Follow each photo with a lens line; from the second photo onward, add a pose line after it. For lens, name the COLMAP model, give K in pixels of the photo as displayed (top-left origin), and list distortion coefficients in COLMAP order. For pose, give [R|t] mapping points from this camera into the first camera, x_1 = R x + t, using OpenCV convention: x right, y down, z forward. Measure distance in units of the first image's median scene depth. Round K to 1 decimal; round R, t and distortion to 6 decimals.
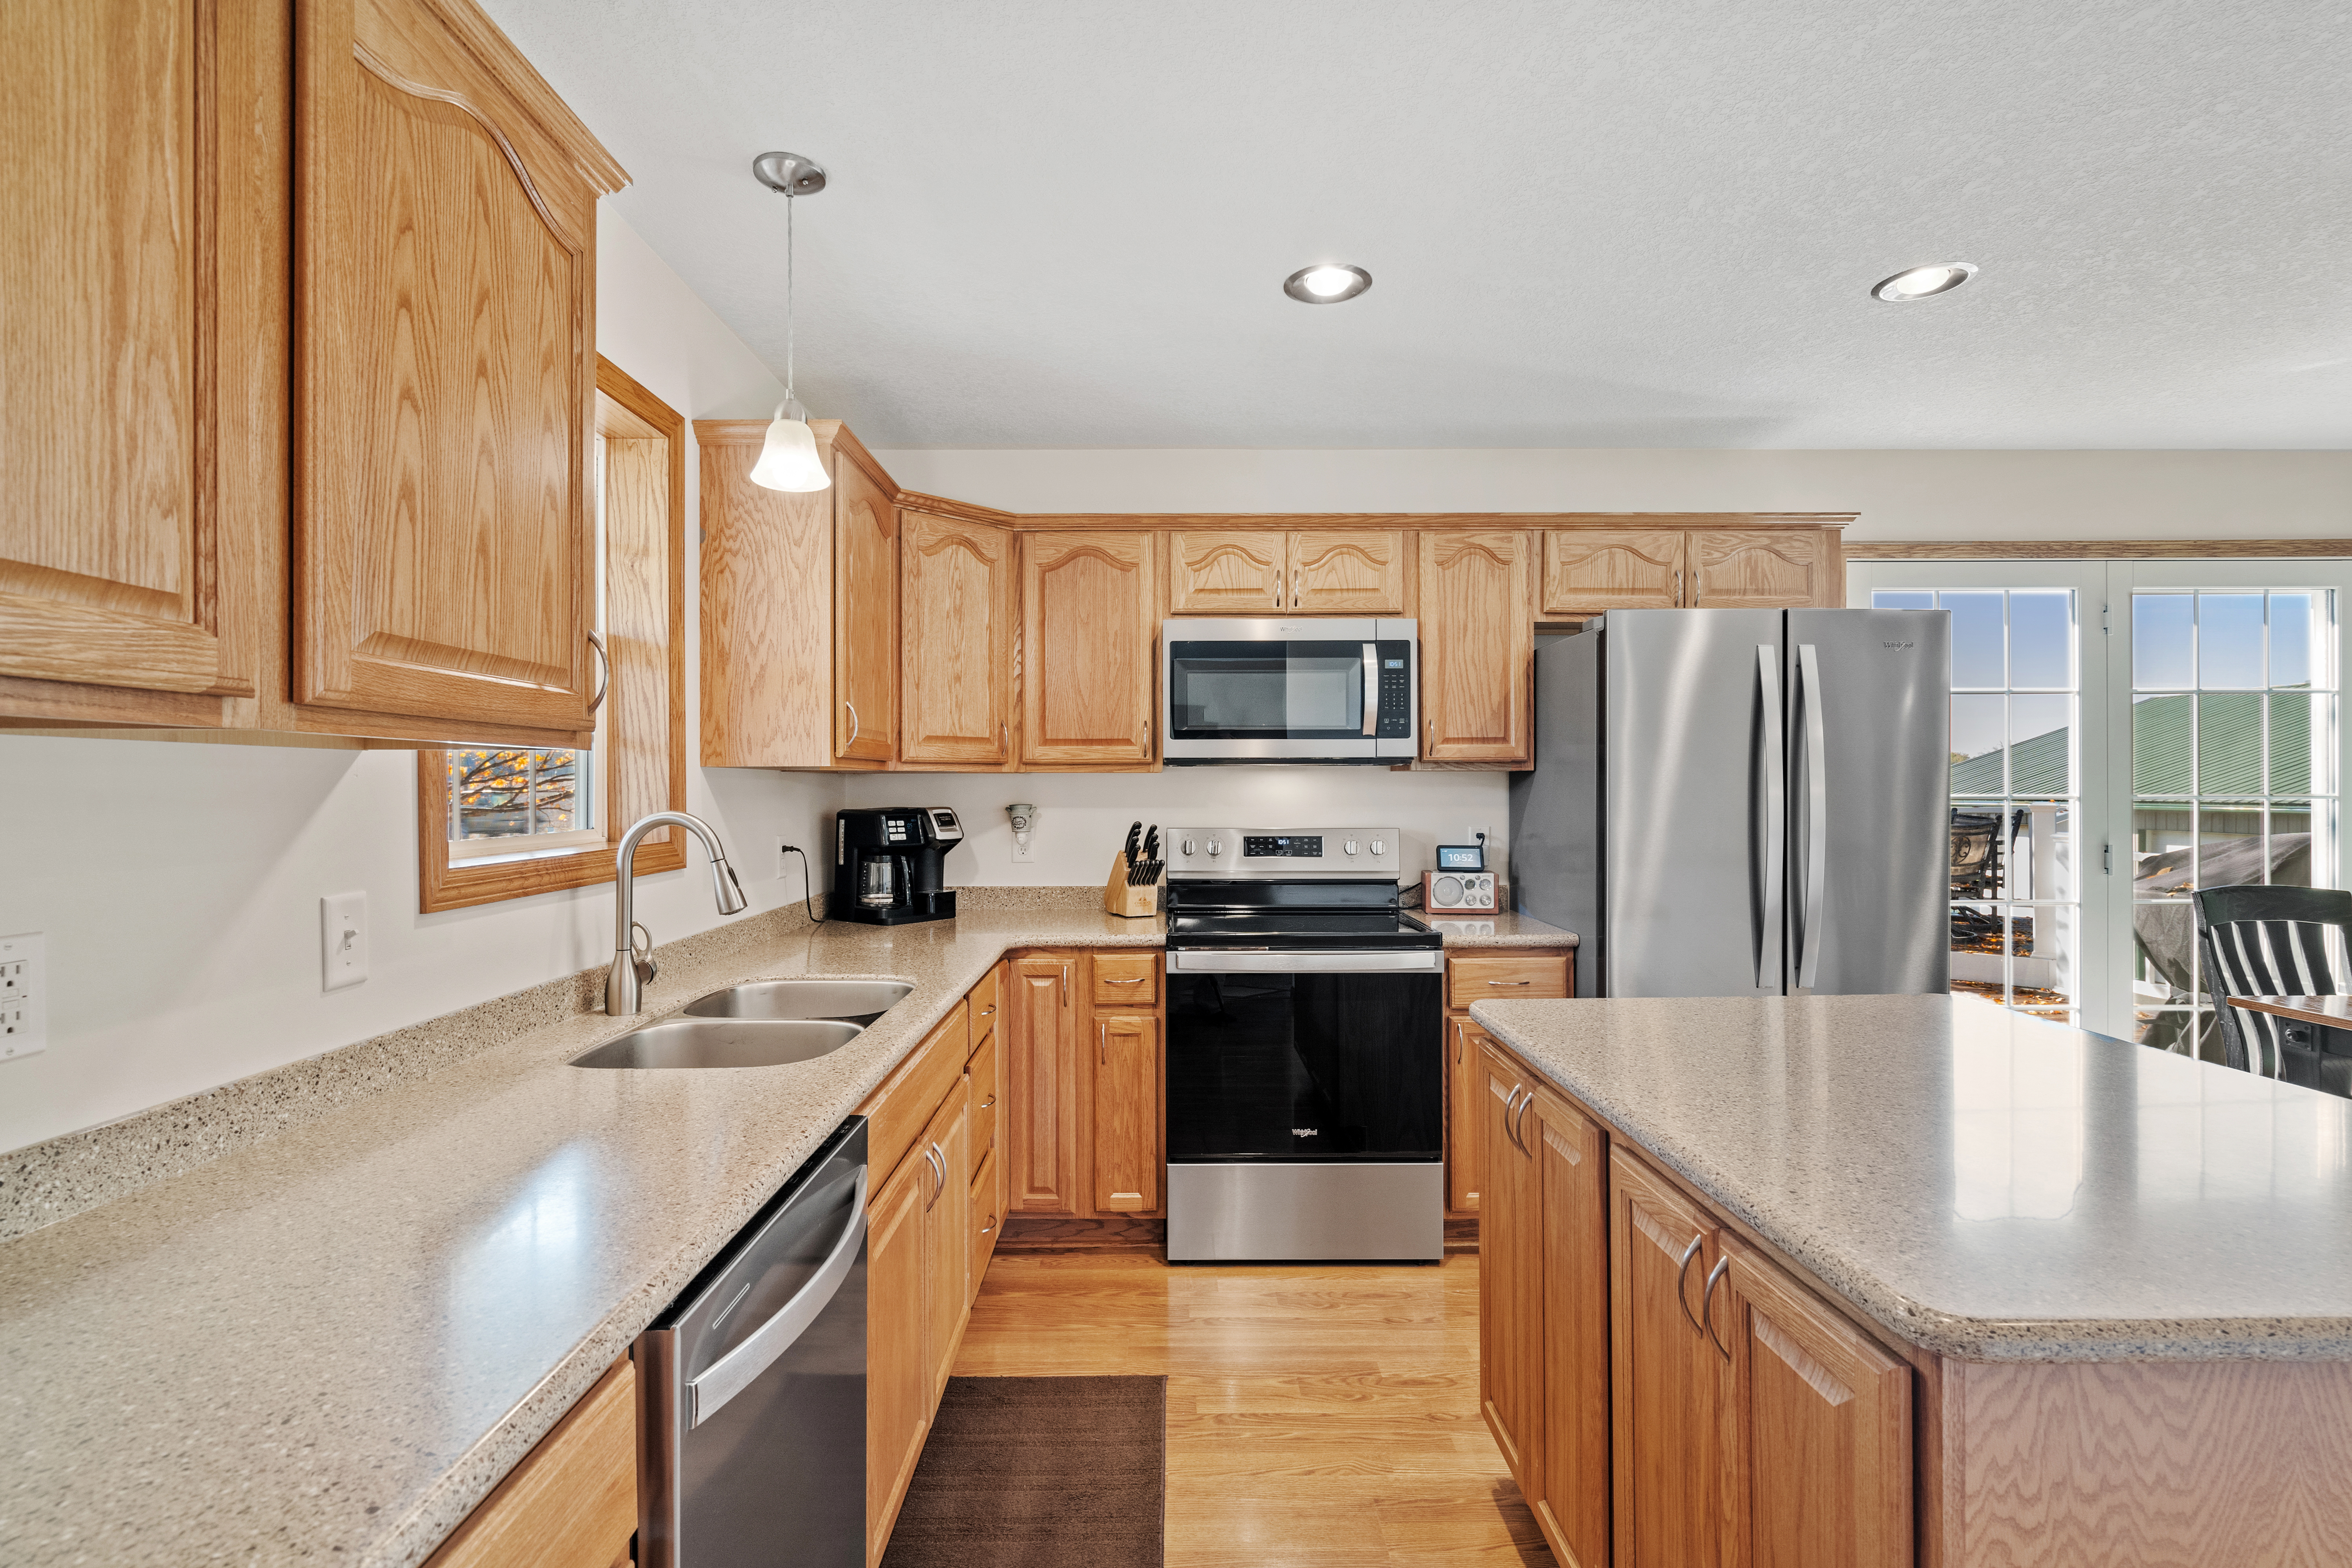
lens RADIAL K [[1087.6, 0, 1165.2], [0, 1087.6, 788.8], [0, 0, 1]] dist [-0.002774, 0.000732]
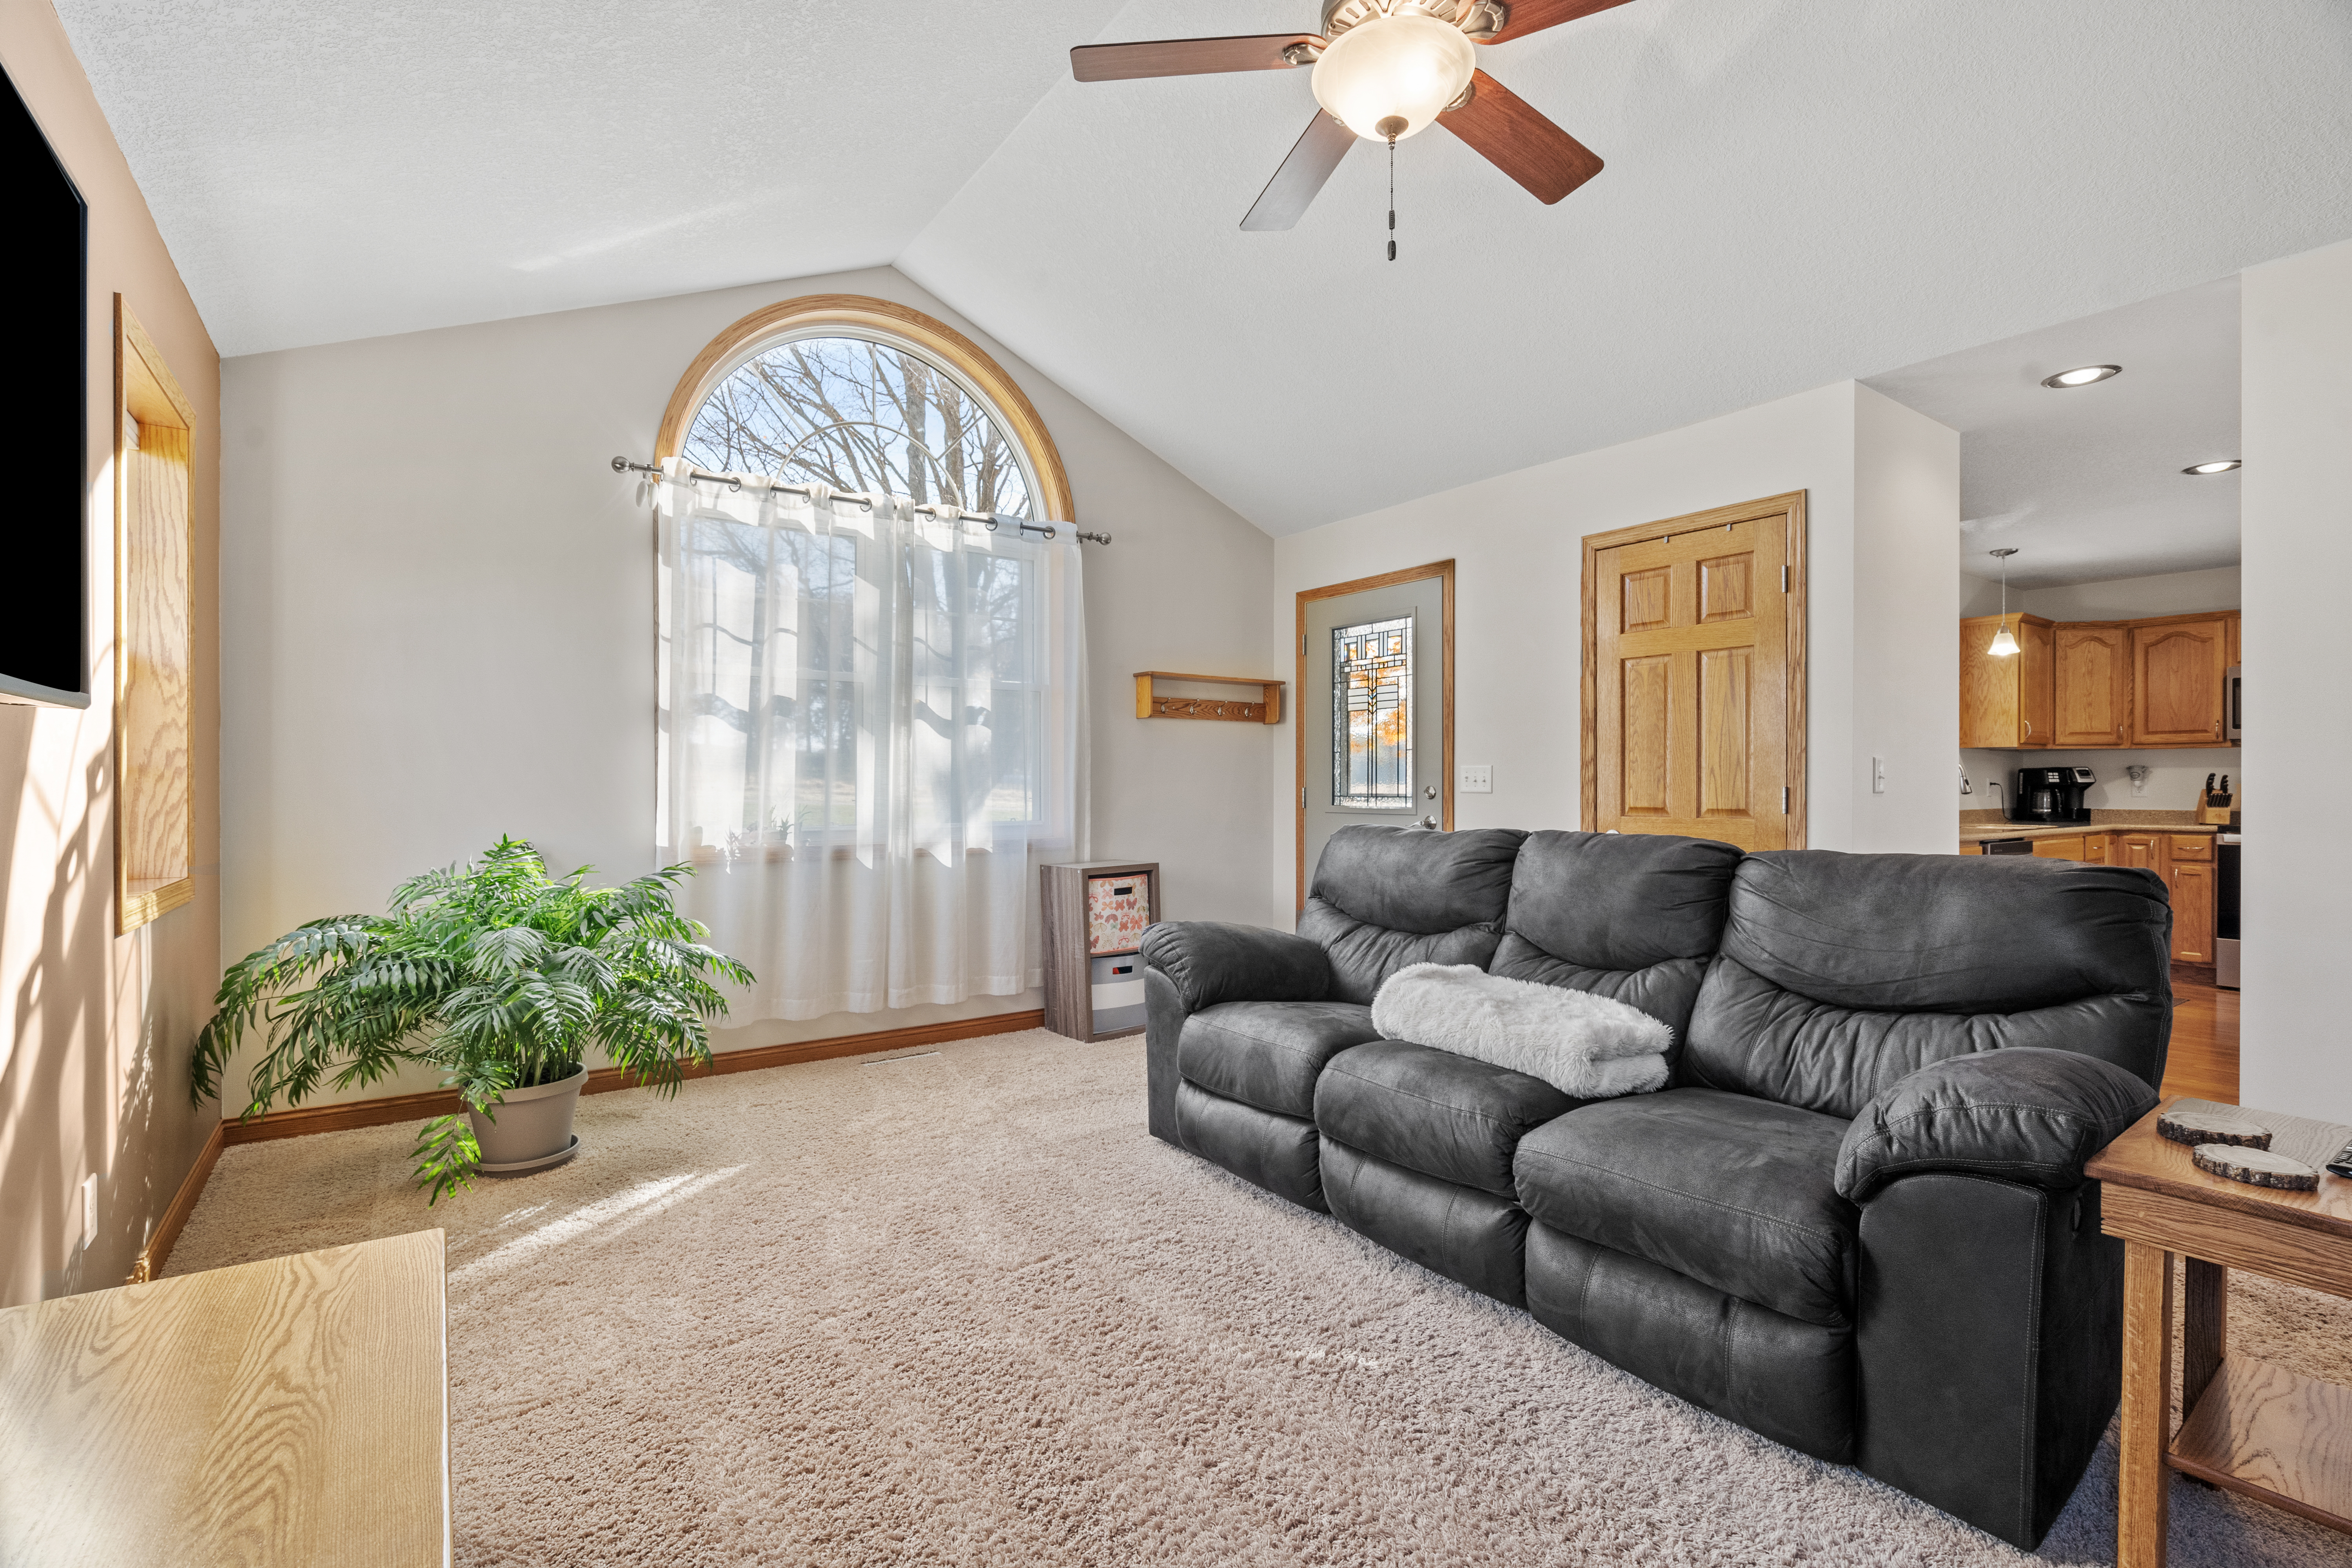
lens RADIAL K [[1087.6, 0, 1153.7], [0, 1087.6, 786.7], [0, 0, 1]] dist [-0.002774, 0.000732]
pose [[0.576163, 0.005283, -0.817317, 0.477260], [-0.003113, 0.999986, 0.004269, 0.053766], [0.817329, 0.000085, 0.576172, -1.668724]]
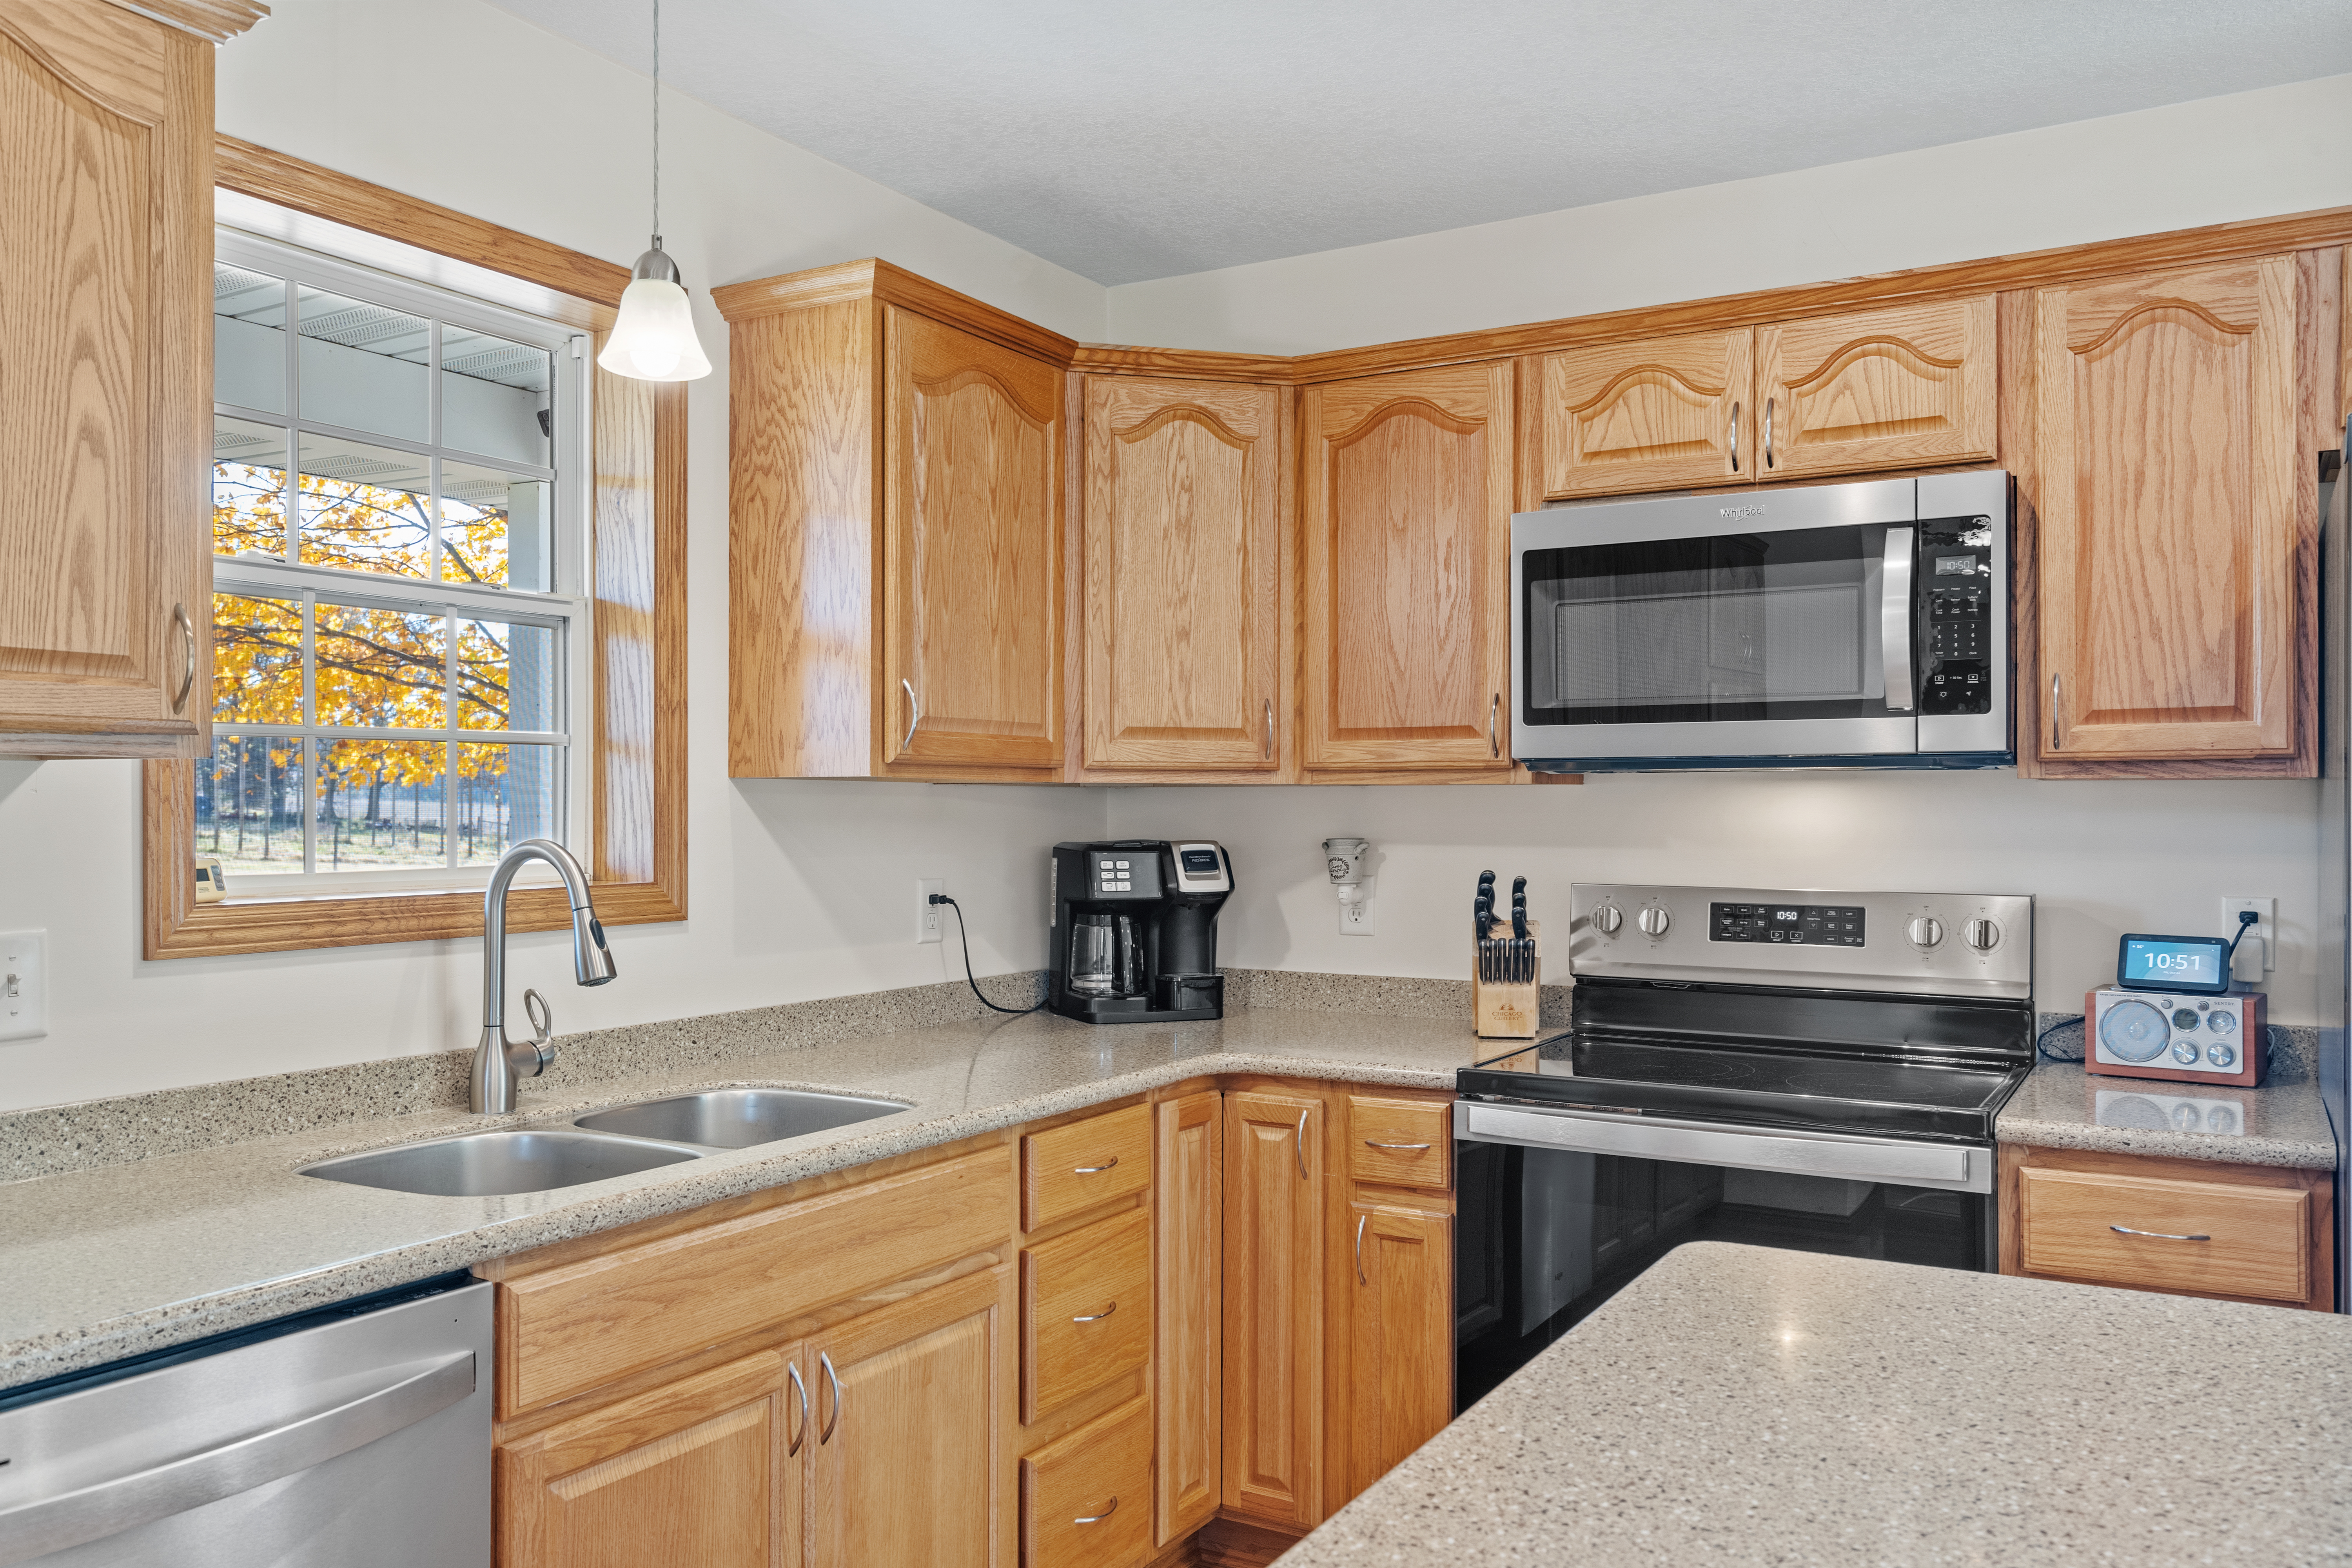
lens RADIAL K [[1812.9, 0, 1181.8], [0, 1812.9, 804.7], [0, 0, 1]] dist [0.028380, -0.014010]
pose [[0.862239, 0.003035, -0.506492, 0.330237], [-0.005003, 0.999984, -0.002525, -0.001141], [0.506476, 0.004711, 0.862241, 0.102766]]
